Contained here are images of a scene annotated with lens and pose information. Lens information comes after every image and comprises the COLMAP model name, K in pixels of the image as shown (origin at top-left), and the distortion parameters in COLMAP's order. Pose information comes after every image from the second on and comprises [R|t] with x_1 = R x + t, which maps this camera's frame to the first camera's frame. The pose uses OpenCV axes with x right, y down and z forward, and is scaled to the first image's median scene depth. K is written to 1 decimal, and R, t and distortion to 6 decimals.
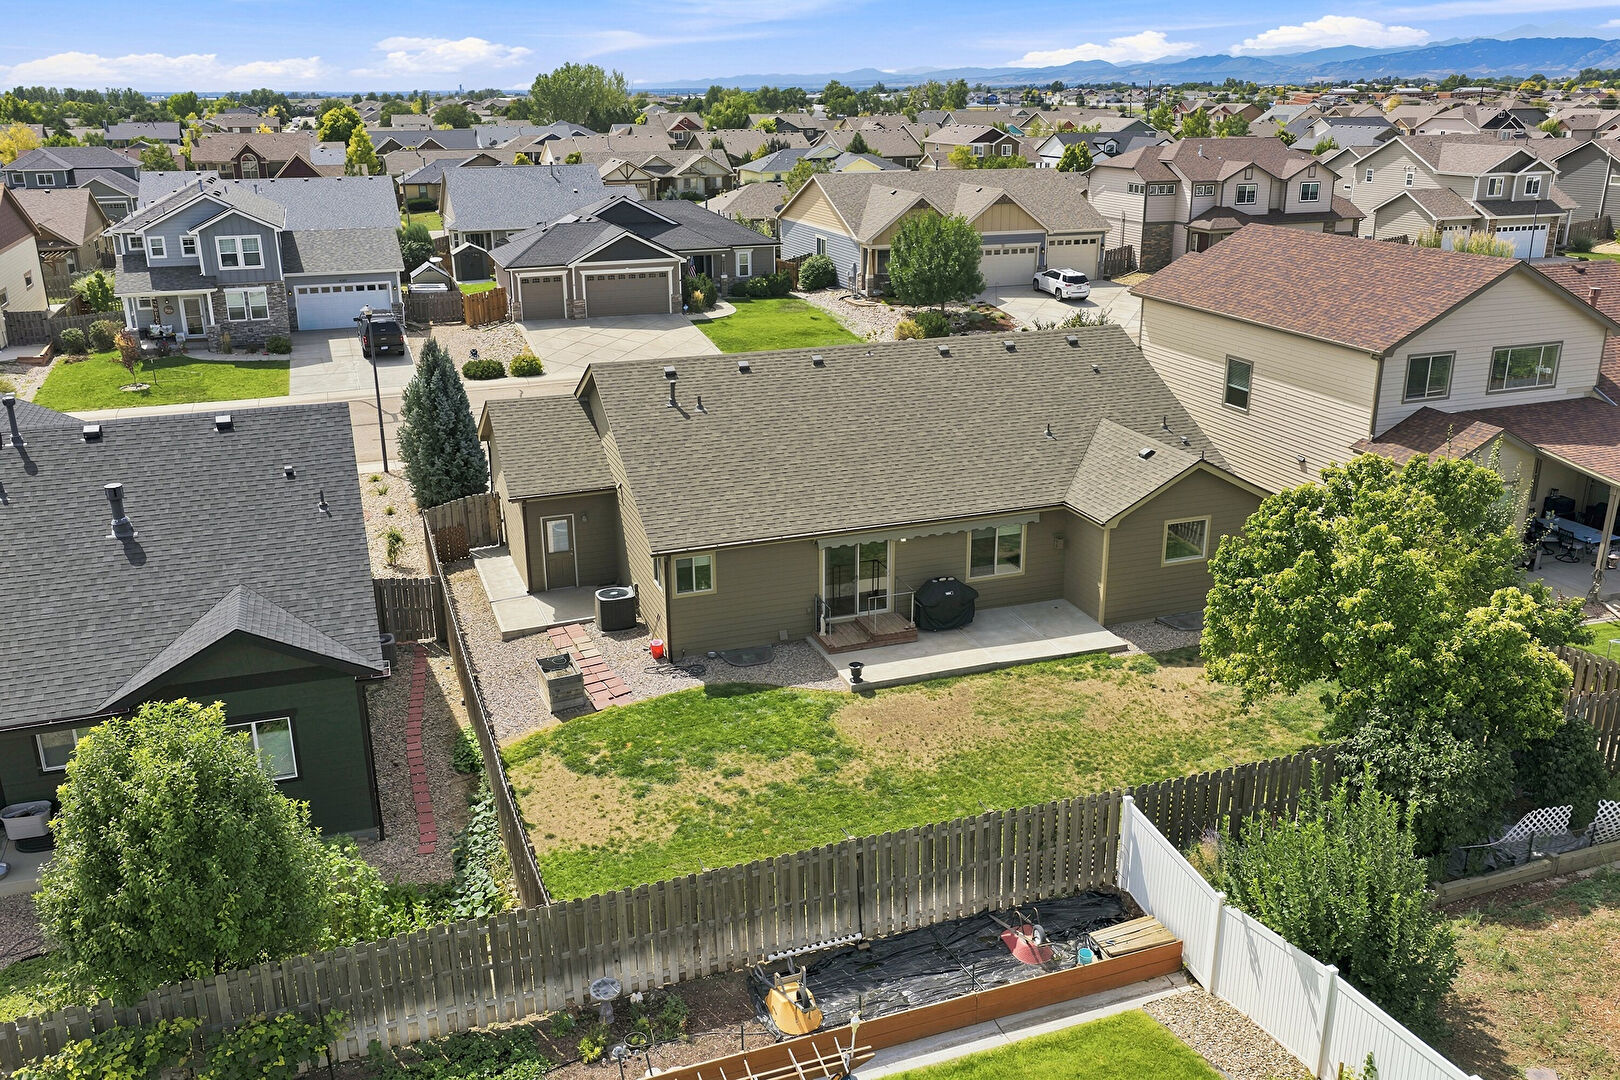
lens RADIAL K [[1333.8, 0, 813.1], [0, 1333.8, 534.1], [0, 0, 1]] dist [0.004843, 0.009524]
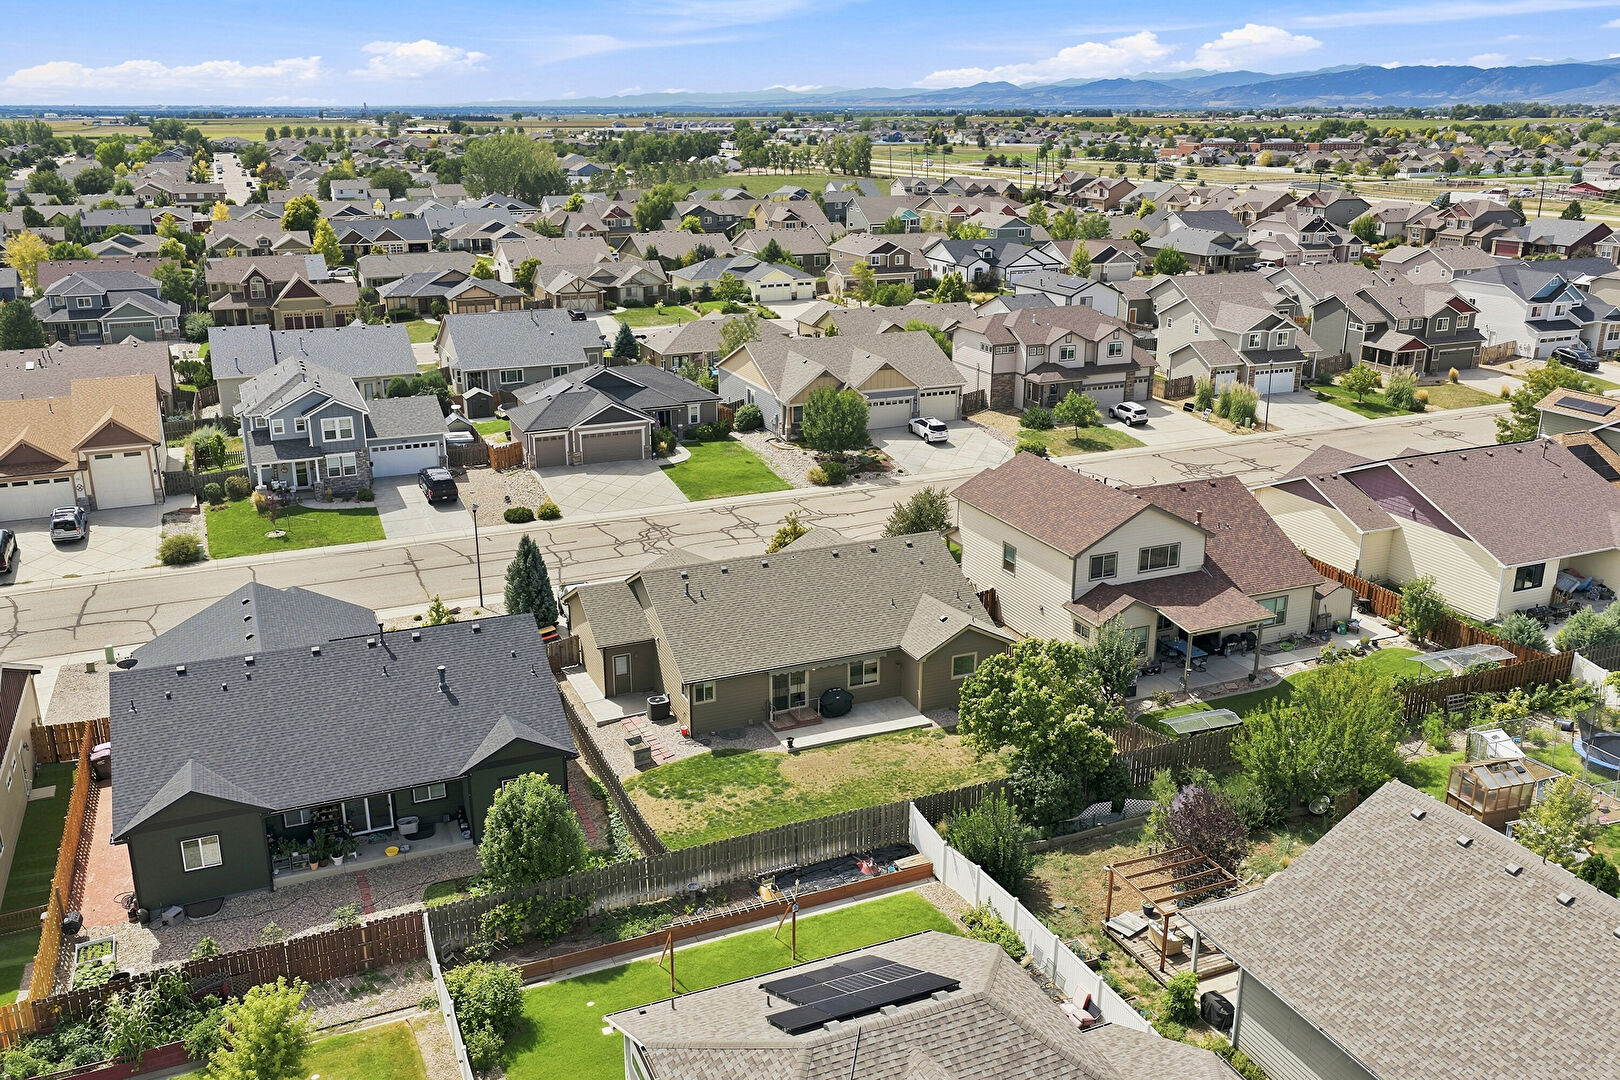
lens RADIAL K [[1333.8, 0, 809.8], [0, 1333.8, 545.0], [0, 0, 1]] dist [0.004843, 0.009524]
pose [[0.998005, -0.012114, 0.061967, -0.048255], [0.012379, 0.999916, -0.003894, -0.151935], [-0.061915, 0.004654, 0.998071, -0.813545]]
